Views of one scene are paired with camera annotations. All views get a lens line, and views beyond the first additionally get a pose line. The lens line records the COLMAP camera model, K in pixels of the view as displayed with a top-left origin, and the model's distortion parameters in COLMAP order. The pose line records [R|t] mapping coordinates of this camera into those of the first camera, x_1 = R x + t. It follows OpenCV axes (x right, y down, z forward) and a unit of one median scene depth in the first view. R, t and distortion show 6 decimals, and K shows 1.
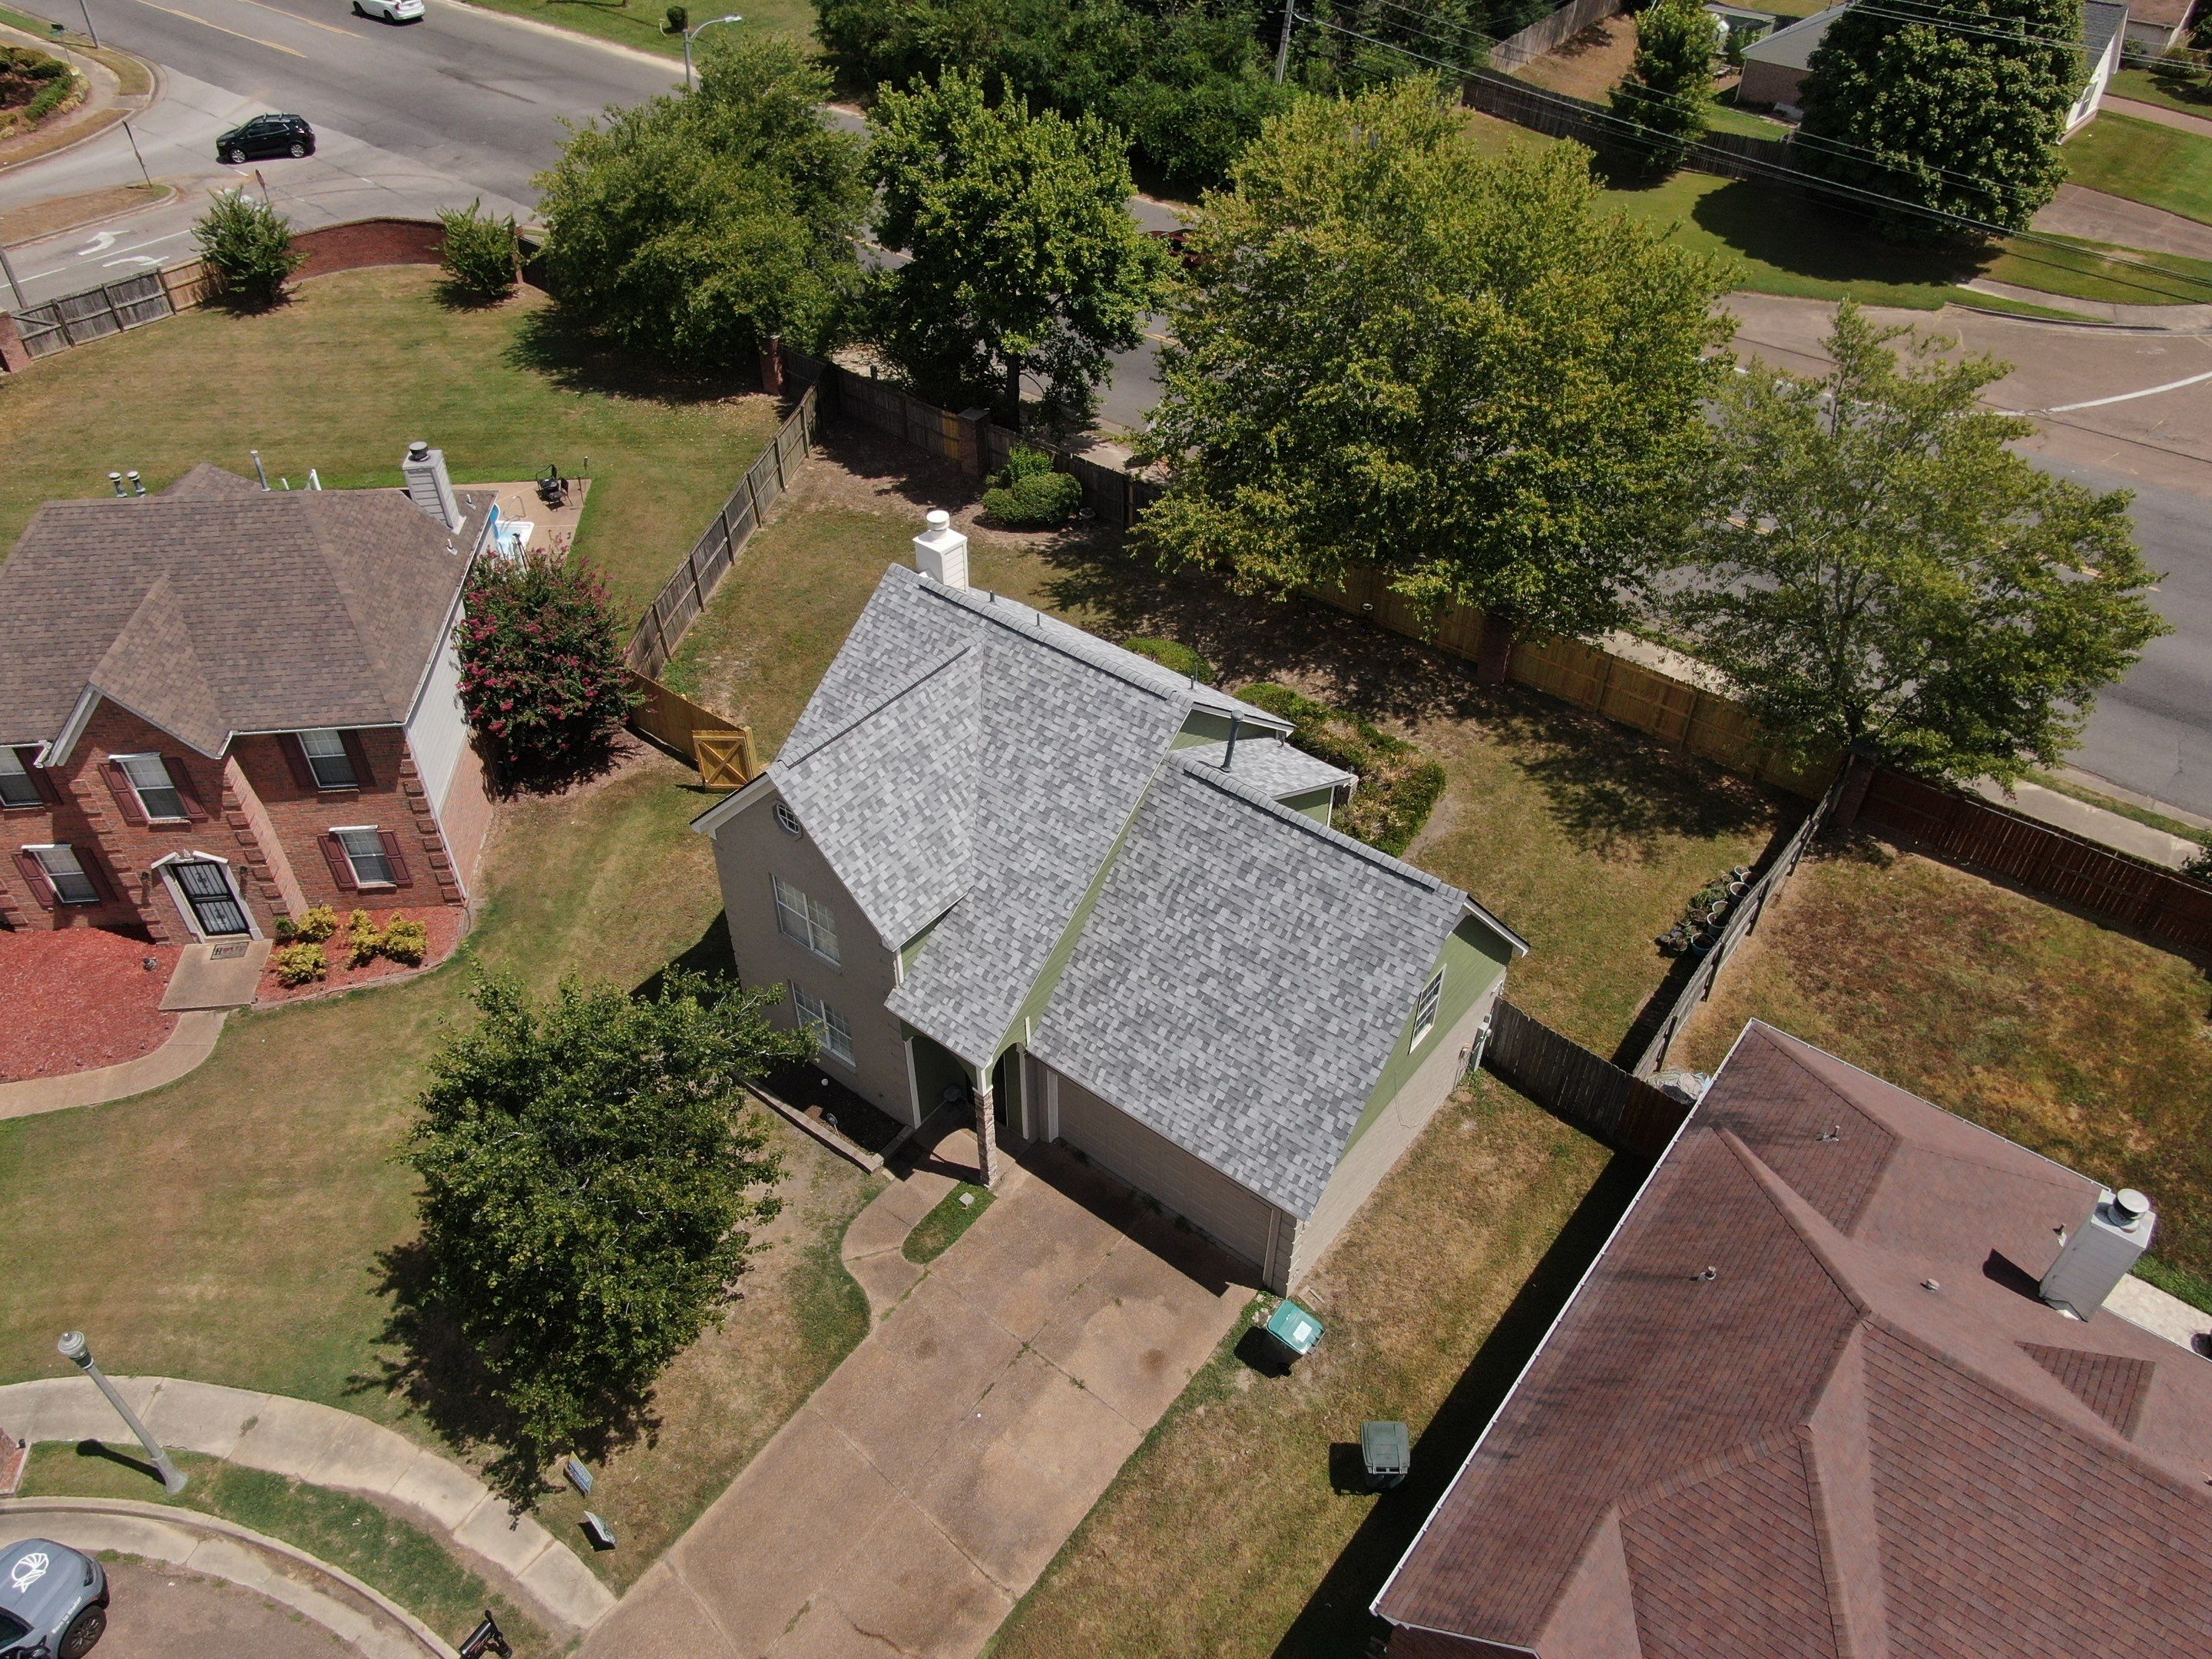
lens RADIAL K [[1576.6, 0, 1106.0], [0, 1576.6, 829.5], [0, 0, 1]] dist [-0.018984, 0.005223]
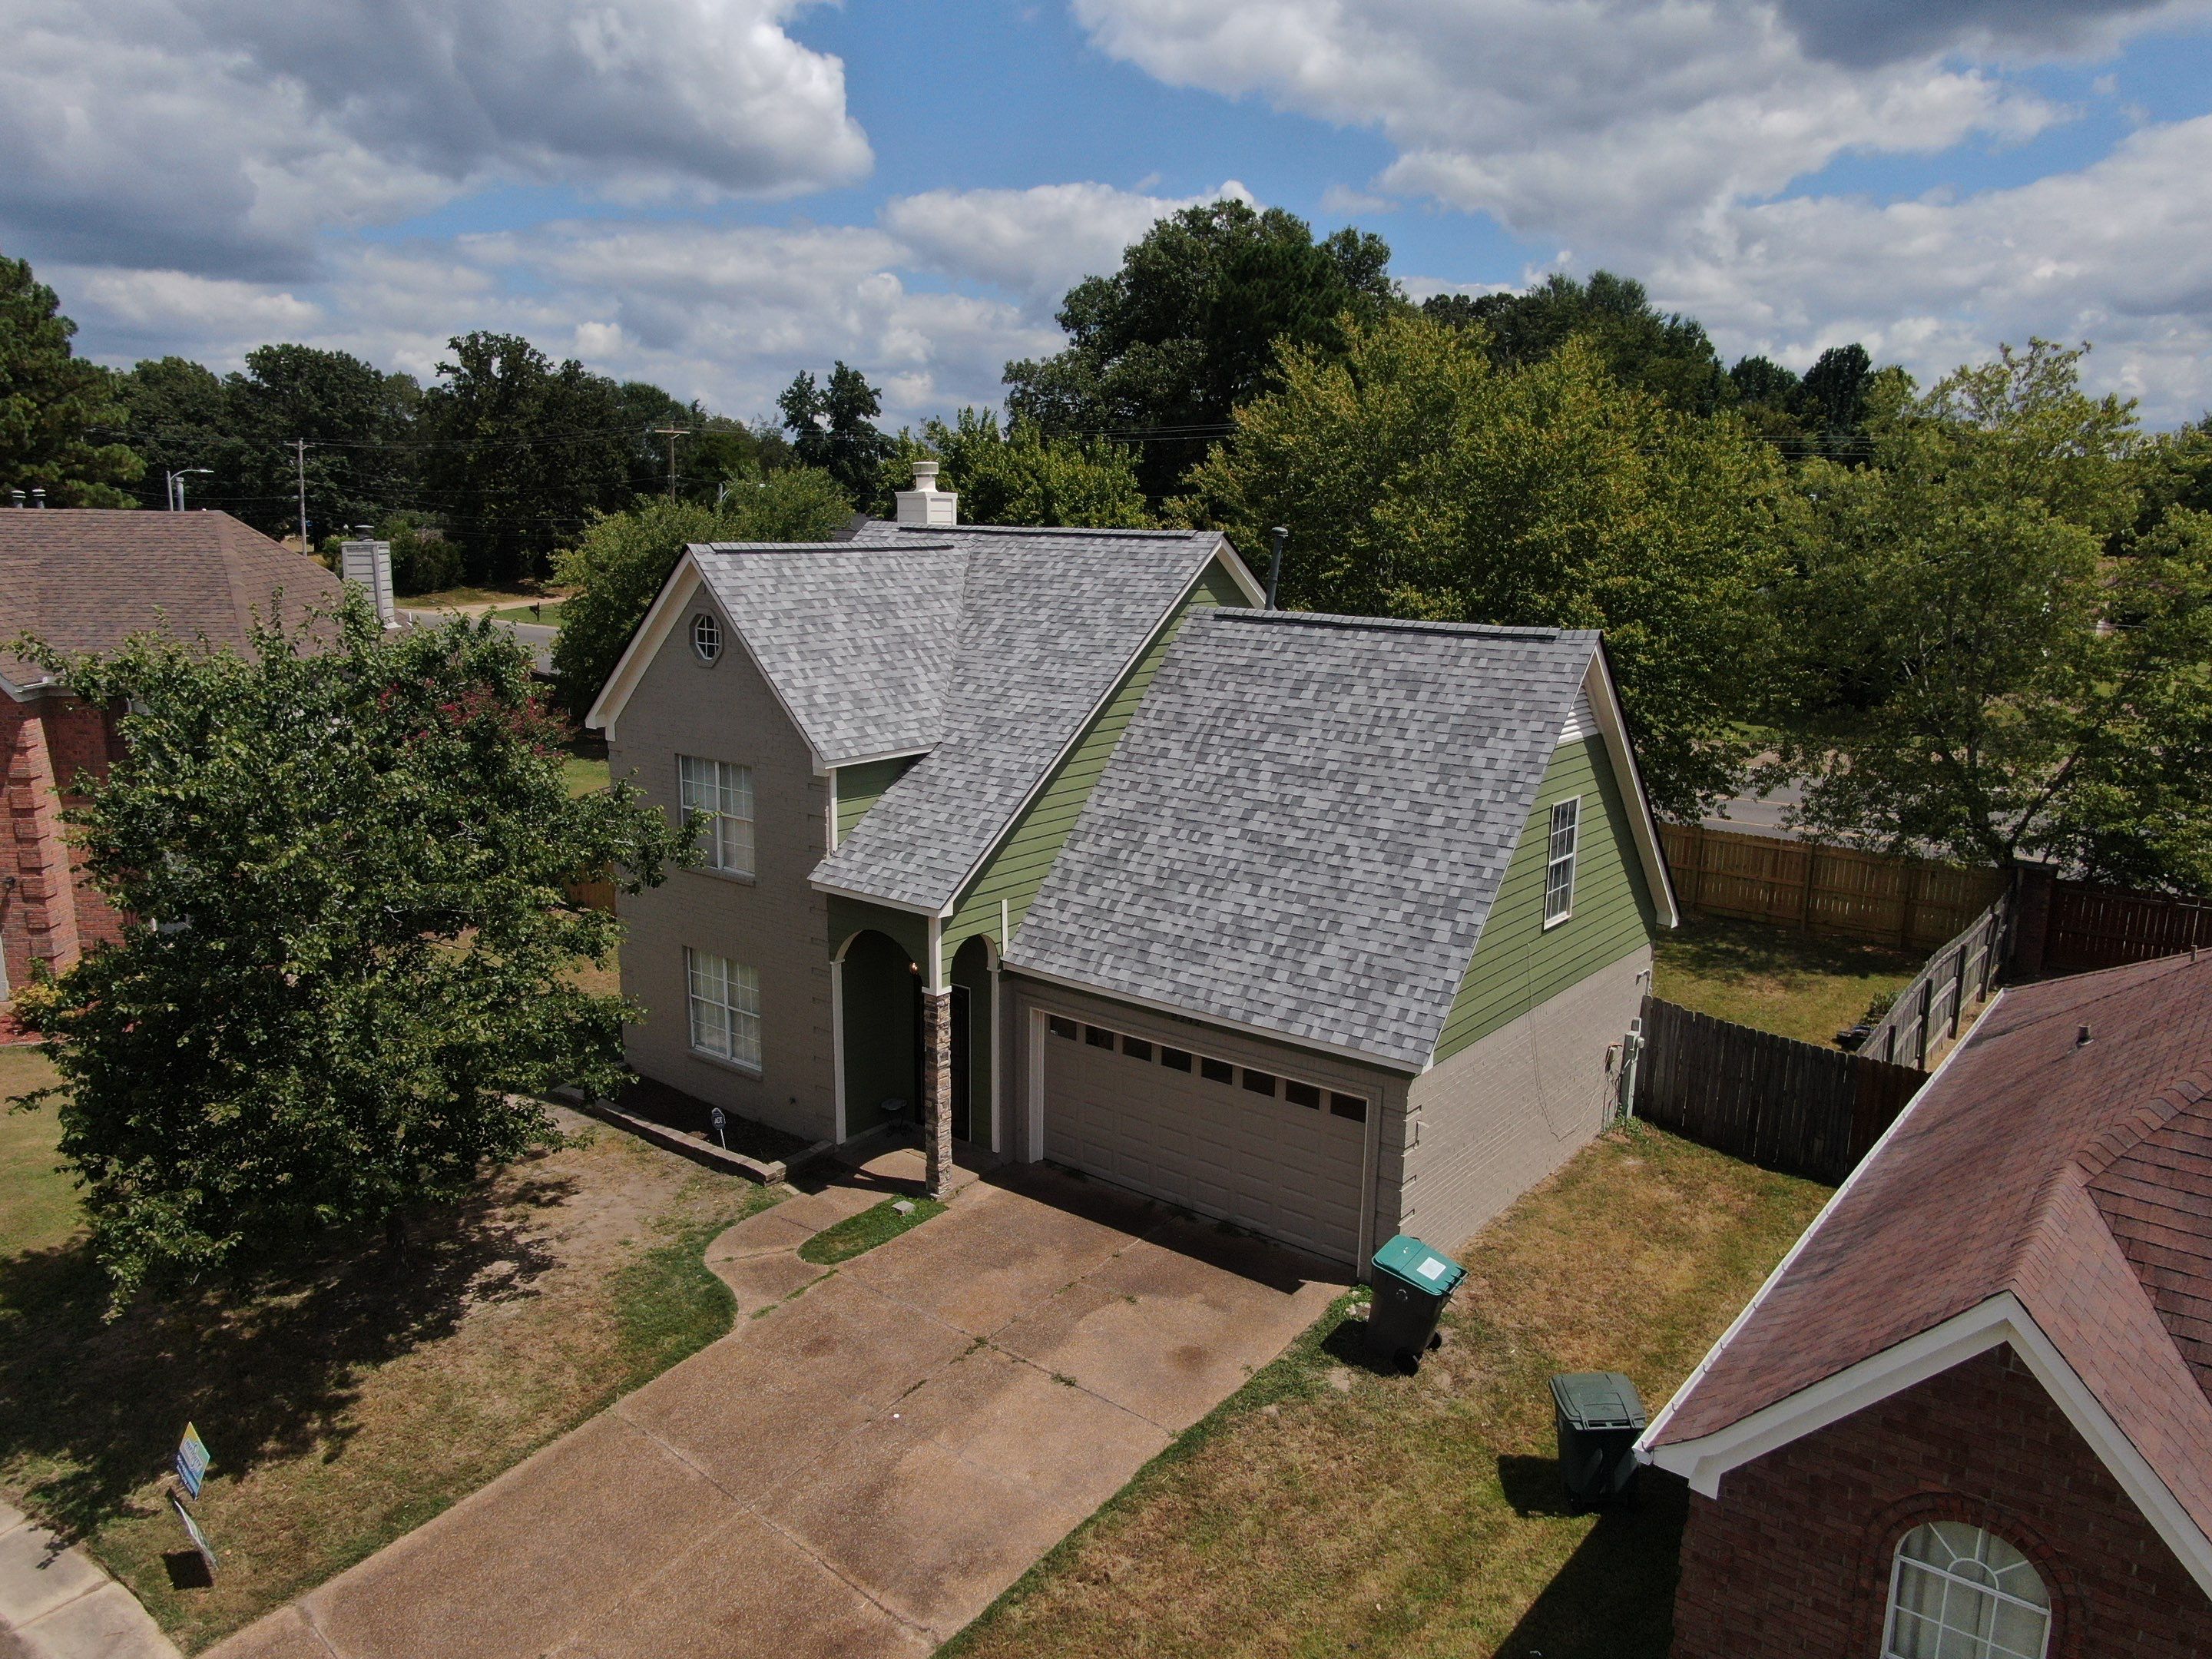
lens RADIAL K [[1576.6, 0, 1106.0], [0, 1576.6, 829.5], [0, 0, 1]] dist [-0.018984, 0.005223]
pose [[0.999964, 0.008151, -0.002354, -0.002372], [-0.008276, 0.876002, -0.482237, 0.450840], [-0.001869, 0.482239, 0.876038, 0.365335]]
